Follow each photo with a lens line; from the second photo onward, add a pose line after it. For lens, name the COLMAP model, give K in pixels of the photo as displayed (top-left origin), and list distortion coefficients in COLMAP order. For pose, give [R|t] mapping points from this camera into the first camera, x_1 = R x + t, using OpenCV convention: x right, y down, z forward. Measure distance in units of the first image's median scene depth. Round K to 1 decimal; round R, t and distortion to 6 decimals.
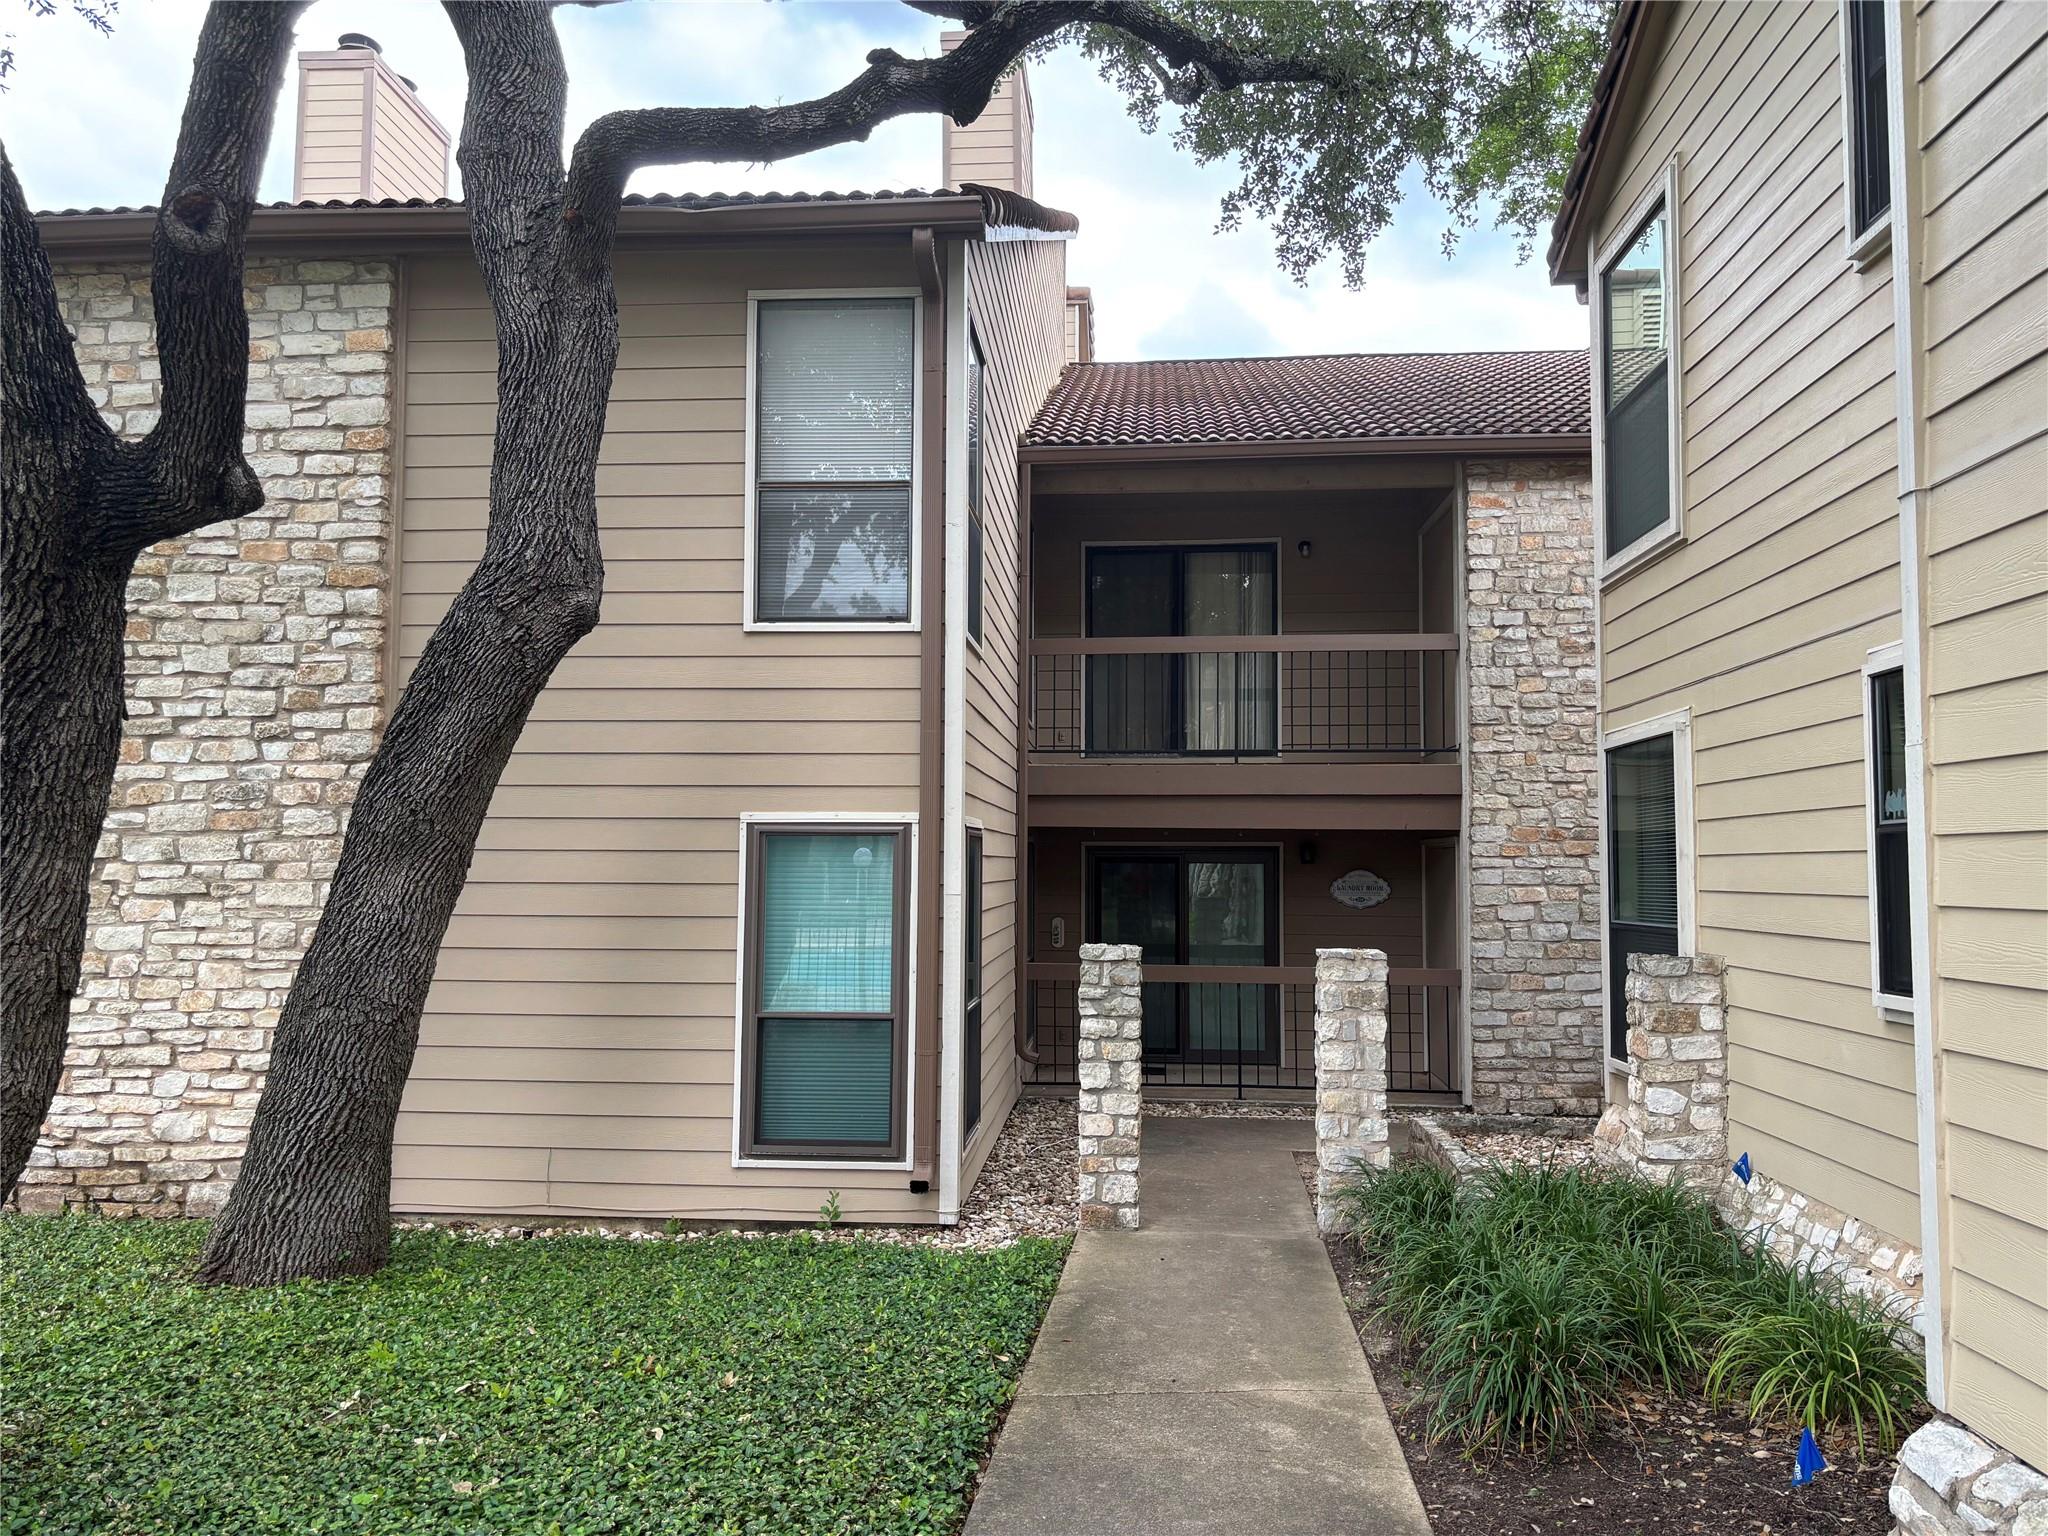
lens RADIAL K [[1558.5, 0, 1023.9], [0, 1558.5, 765.3], [0, 0, 1]] dist [0.042492, -0.039712]
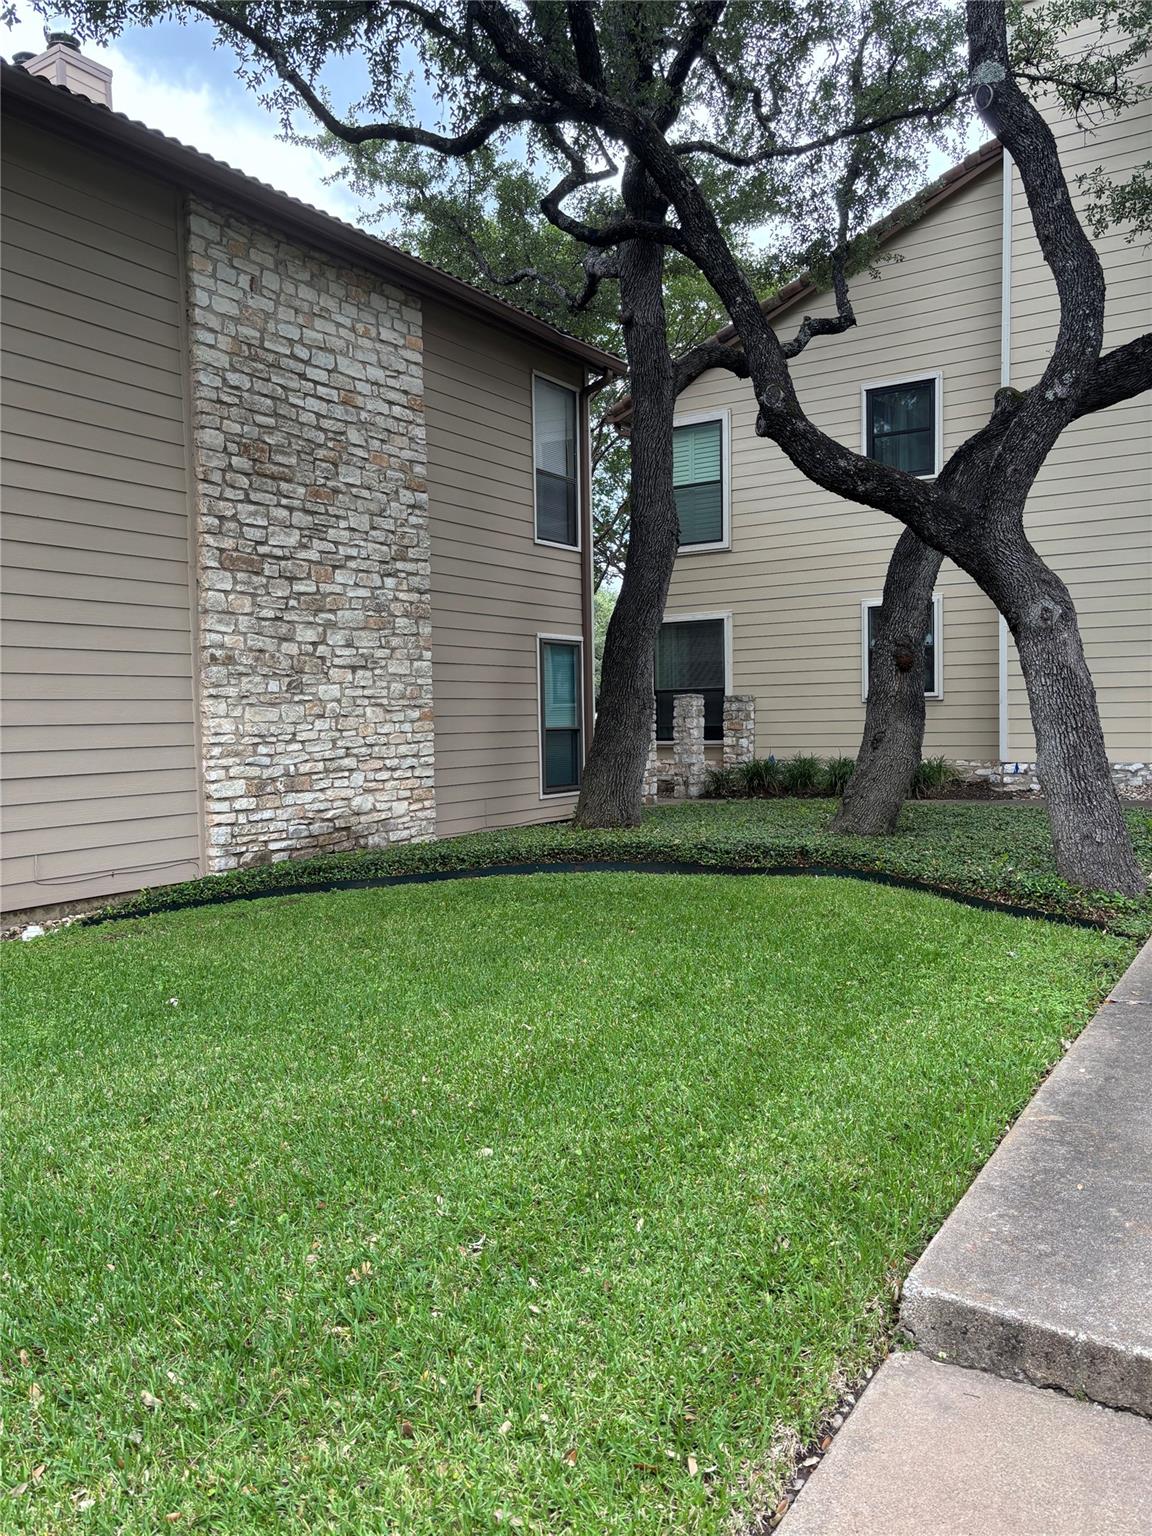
lens RADIAL K [[1168.9, 0, 576.5], [0, 1168.9, 770.6], [0, 0, 1]] dist [0.042492, -0.039712]
pose [[0.472471, -0.057927, 0.879441, -1.510711], [-0.047515, 0.994712, 0.091047, 0.068299], [-0.880065, -0.084804, 0.467220, 0.213649]]
